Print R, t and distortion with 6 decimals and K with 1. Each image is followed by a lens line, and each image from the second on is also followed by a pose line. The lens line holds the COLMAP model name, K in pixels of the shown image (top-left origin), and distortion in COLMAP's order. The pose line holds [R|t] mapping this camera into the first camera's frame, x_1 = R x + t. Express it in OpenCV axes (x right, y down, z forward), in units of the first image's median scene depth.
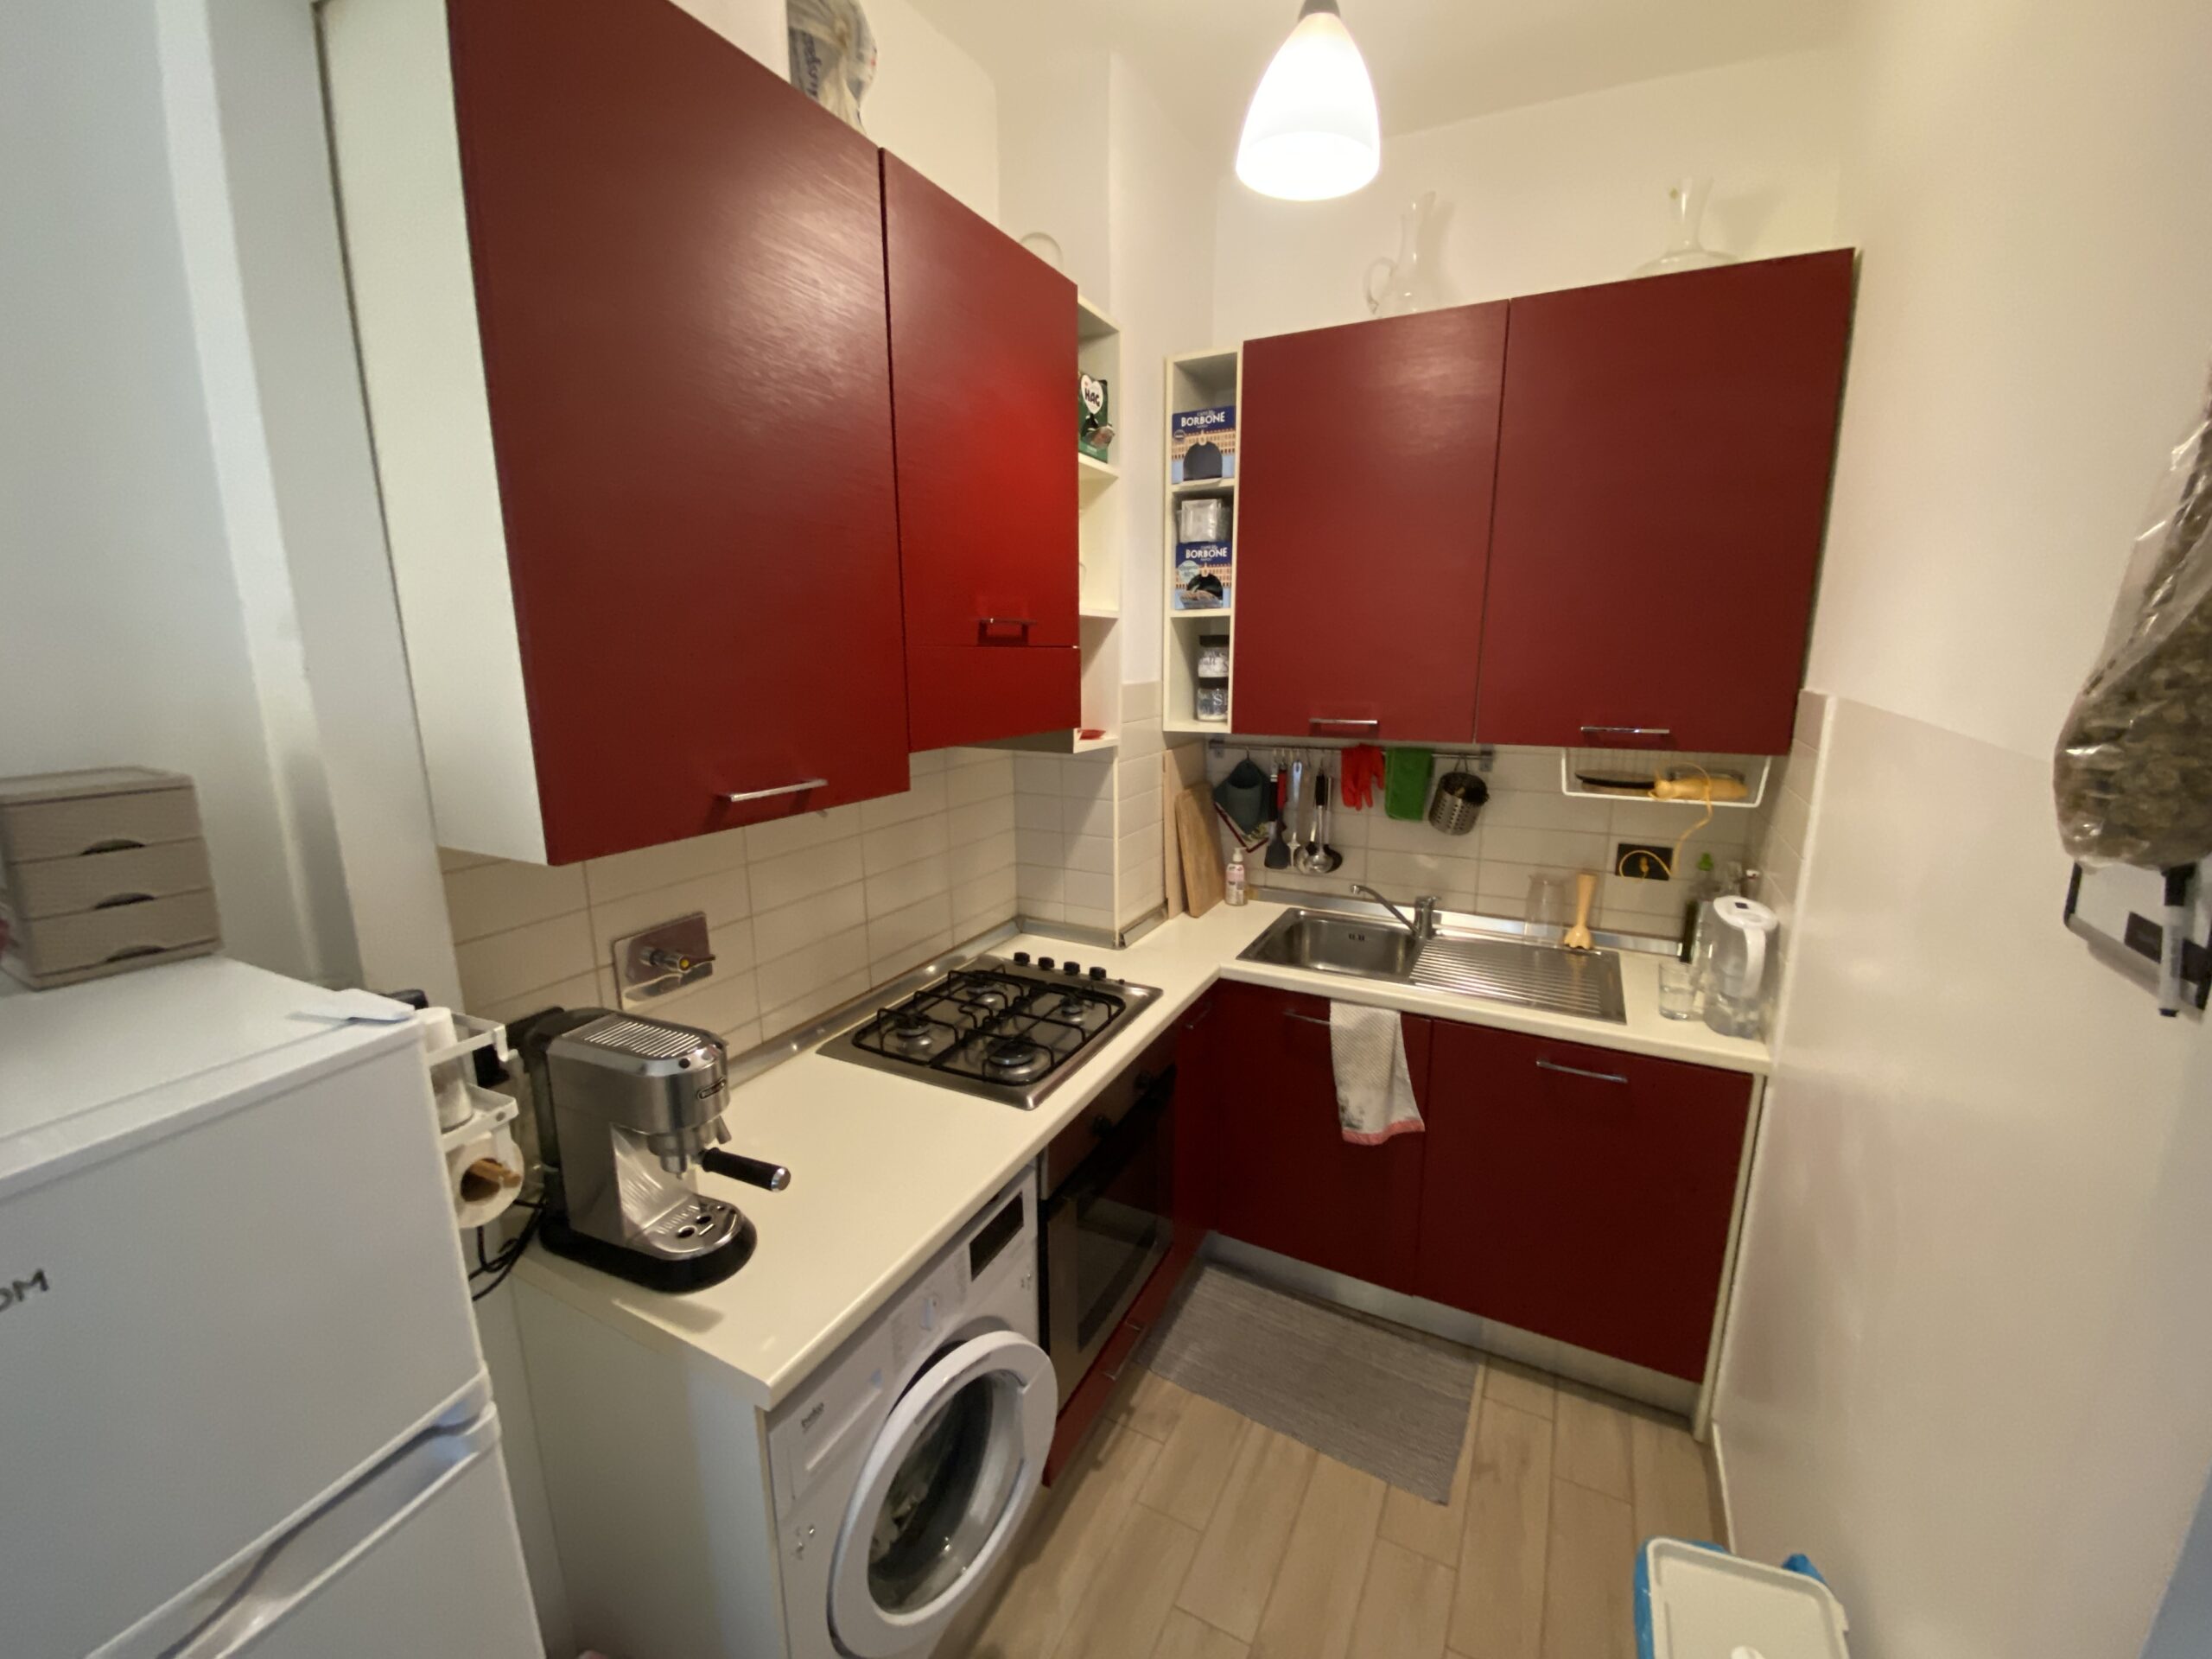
lens RADIAL K [[903.1, 0, 1094.9], [0, 903.1, 822.4], [0, 0, 1]] dist [-0.027526, -0.003677]
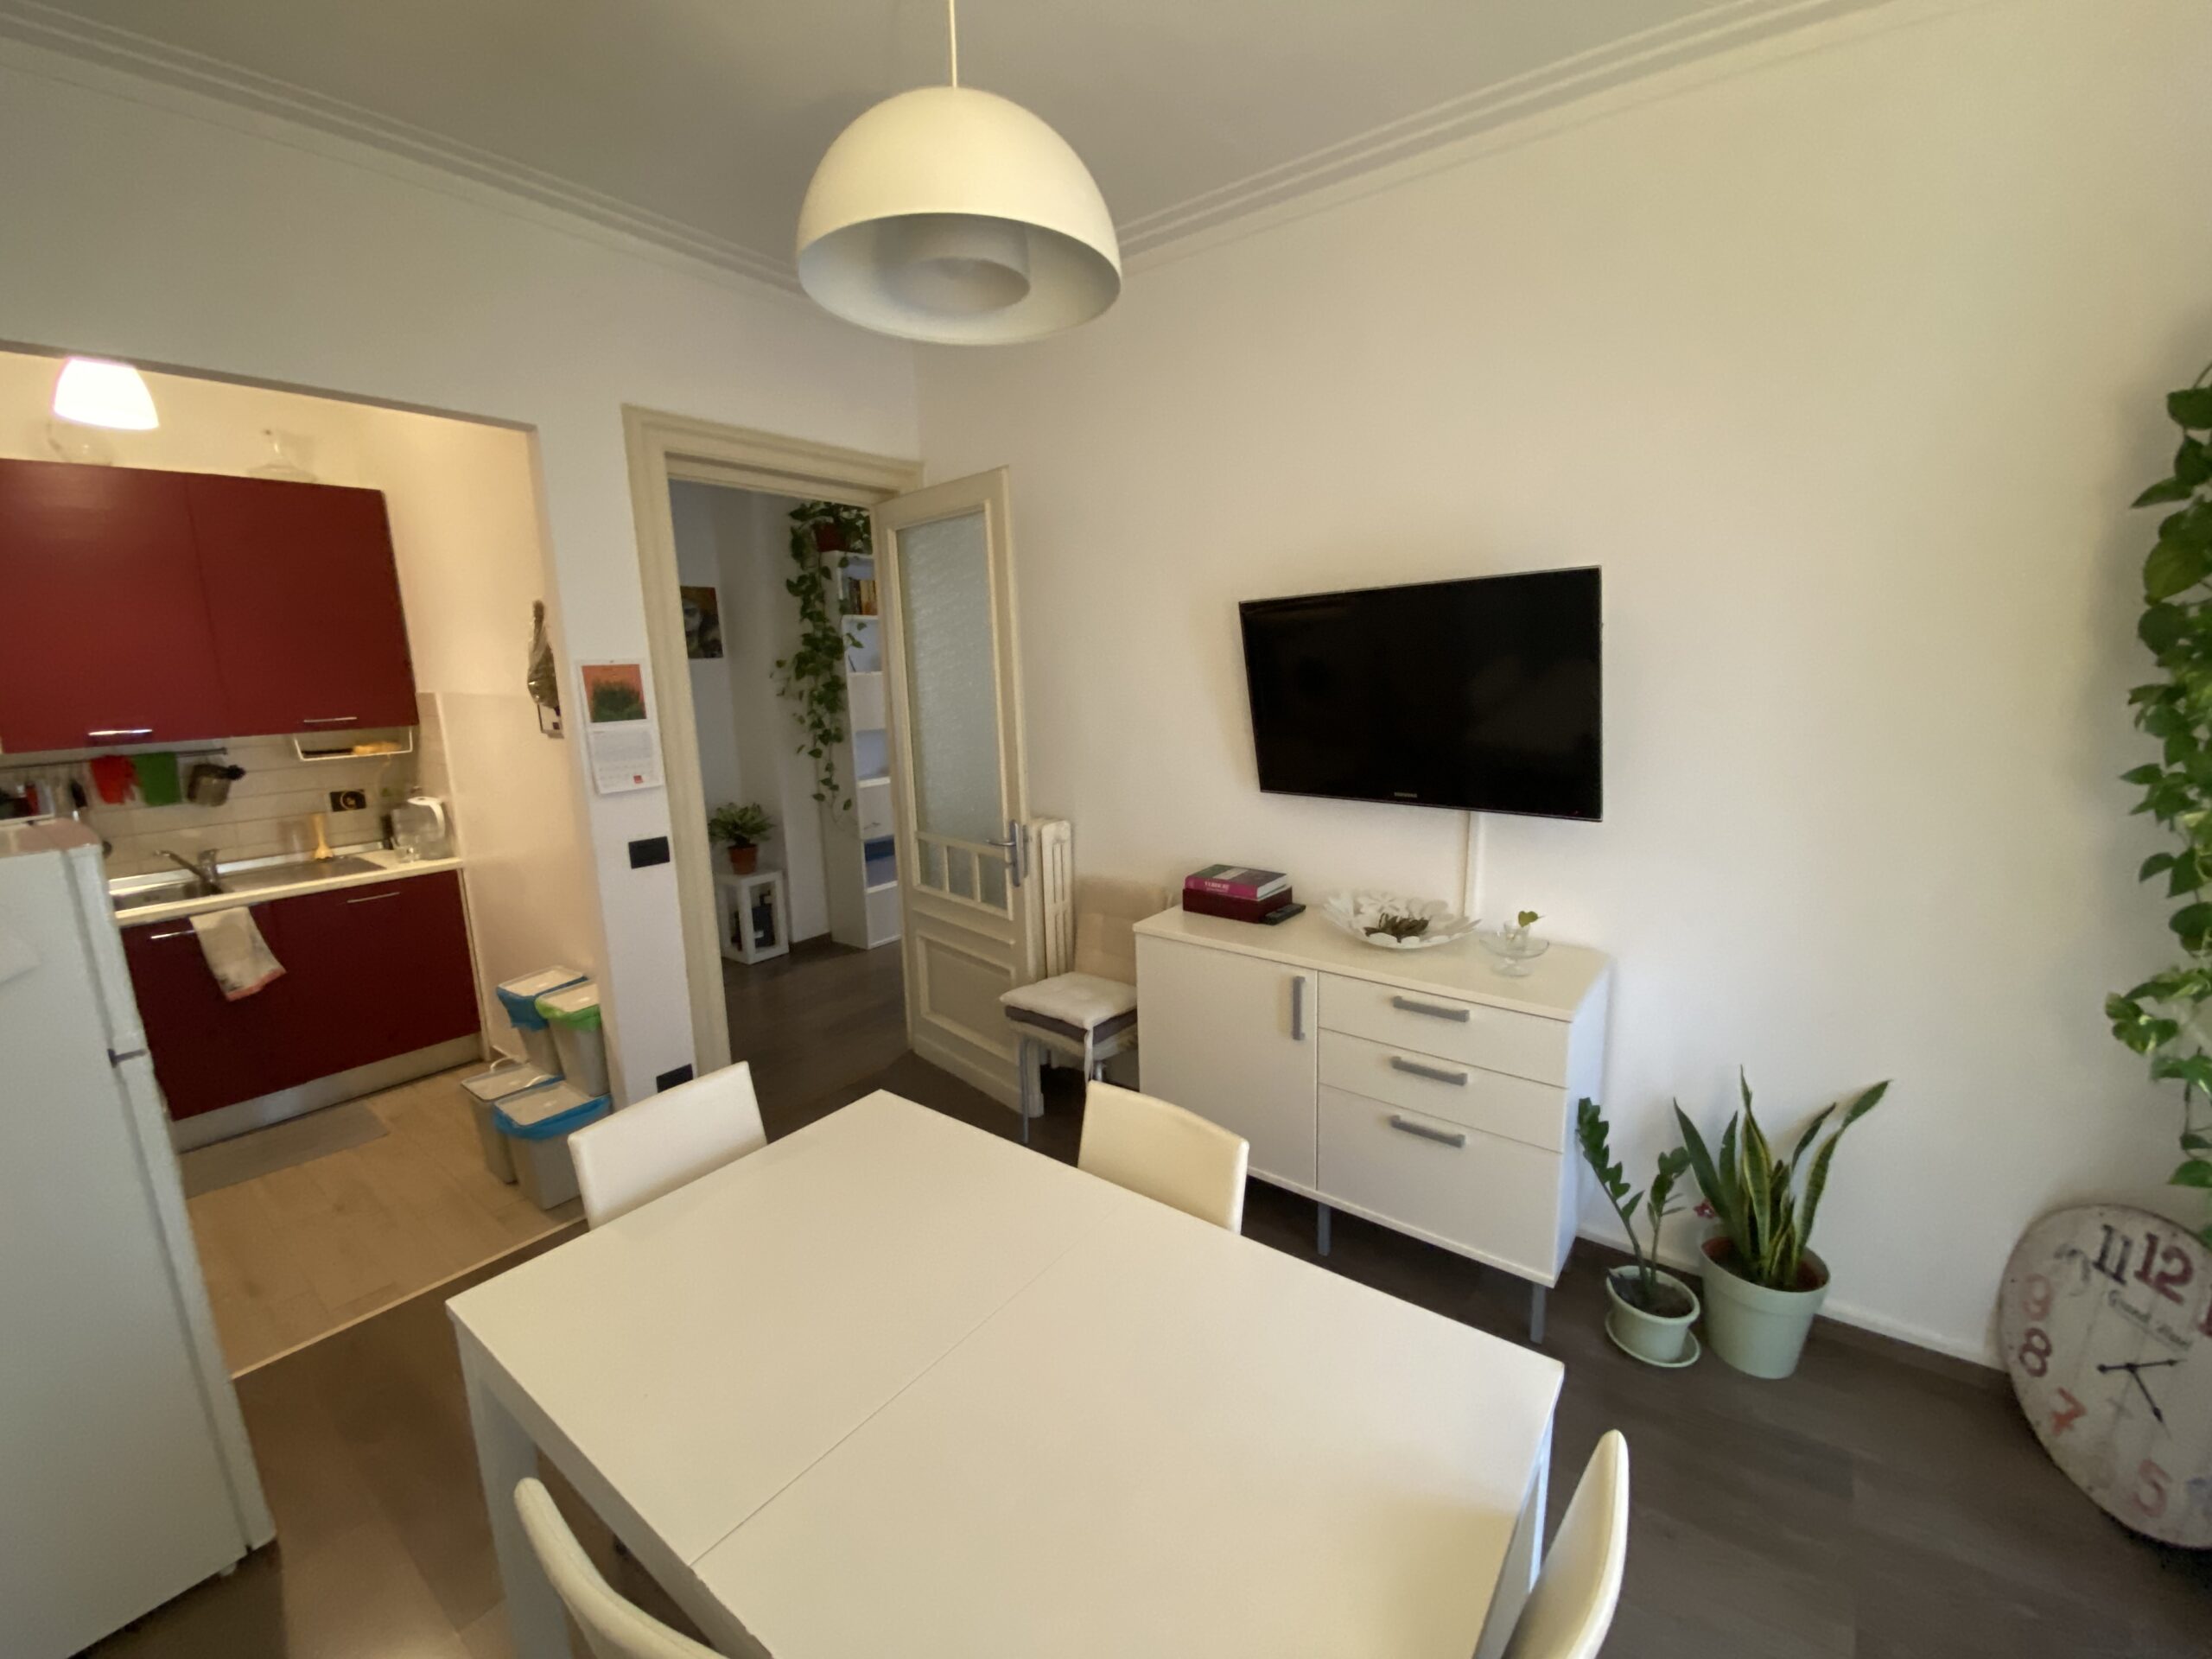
lens RADIAL K [[903.1, 0, 1094.3], [0, 903.1, 837.3], [0, 0, 1]] dist [-0.027526, -0.003677]
pose [[0.159364, -0.182938, 0.970122, -1.003041], [0.208095, 0.966826, 0.148132, 0.197528], [-0.965039, 0.178271, 0.192146, -0.849421]]
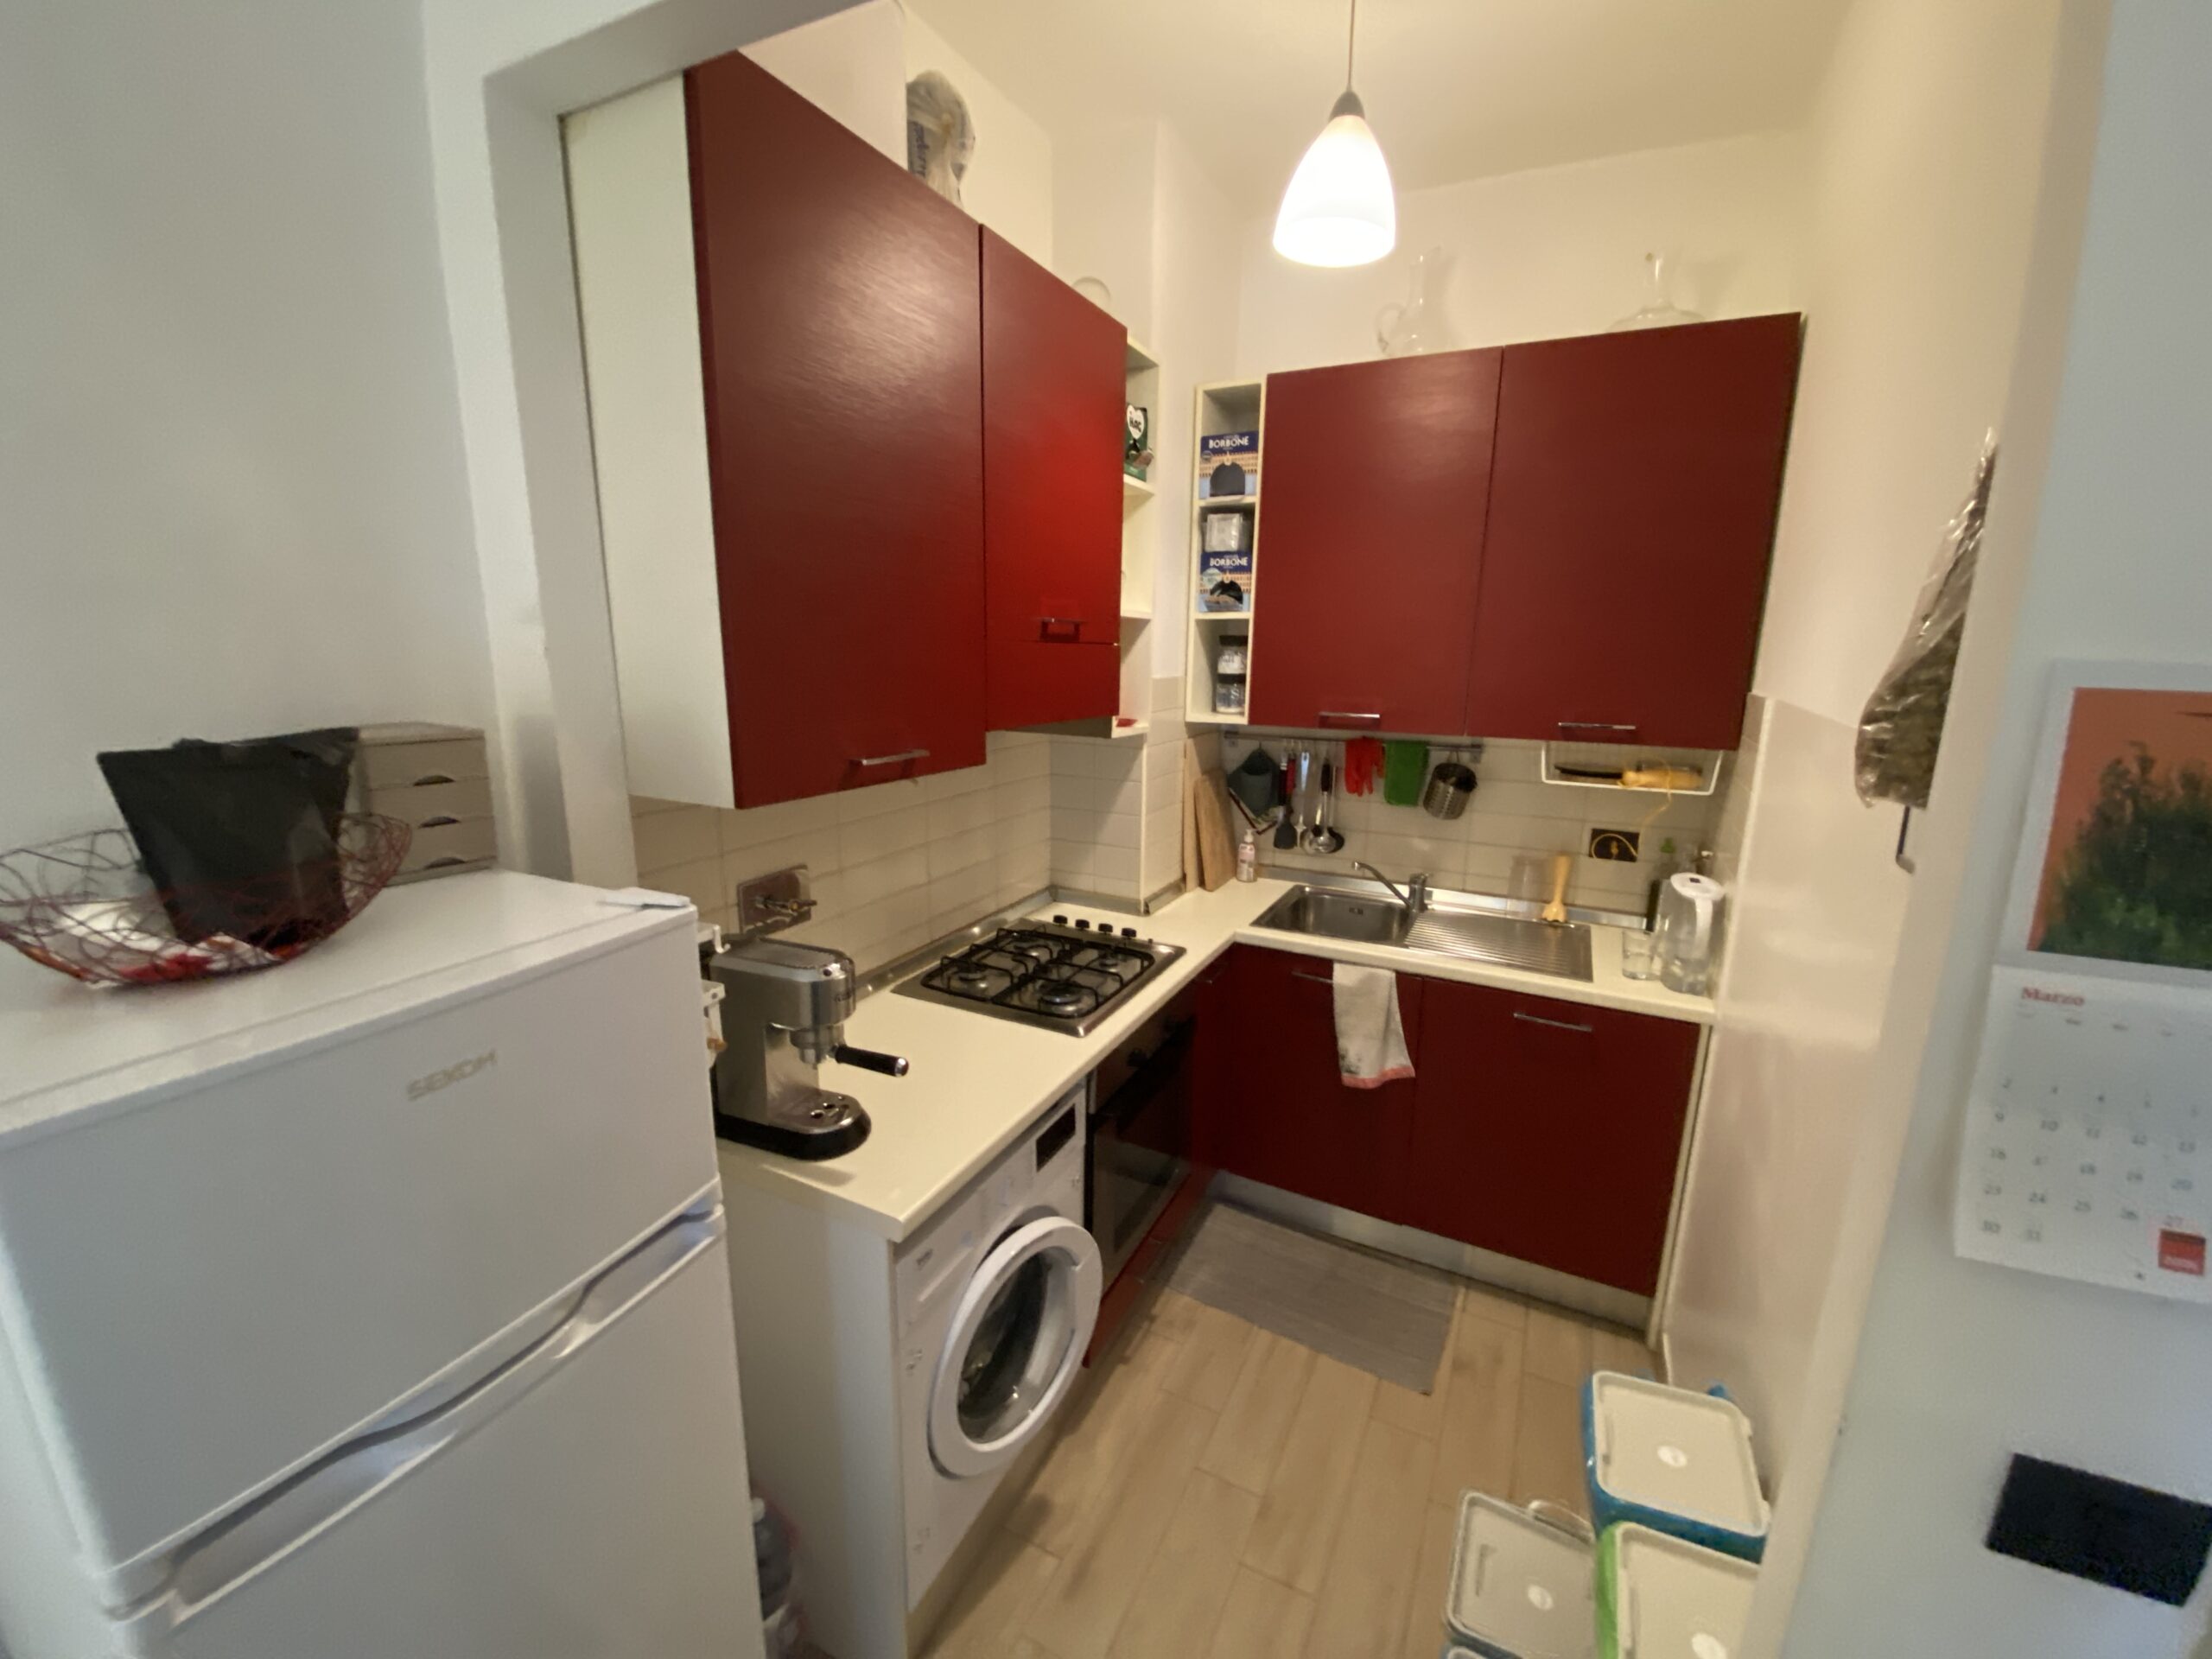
lens RADIAL K [[903.1, 0, 1089.7], [0, 903.1, 823.0], [0, 0, 1]] dist [-0.027526, -0.003677]
pose [[0.999827, 0.018259, 0.003425, -0.060226], [-0.018271, 0.999826, 0.003752, 0.029405], [-0.003356, -0.003814, 0.999987, -0.149792]]
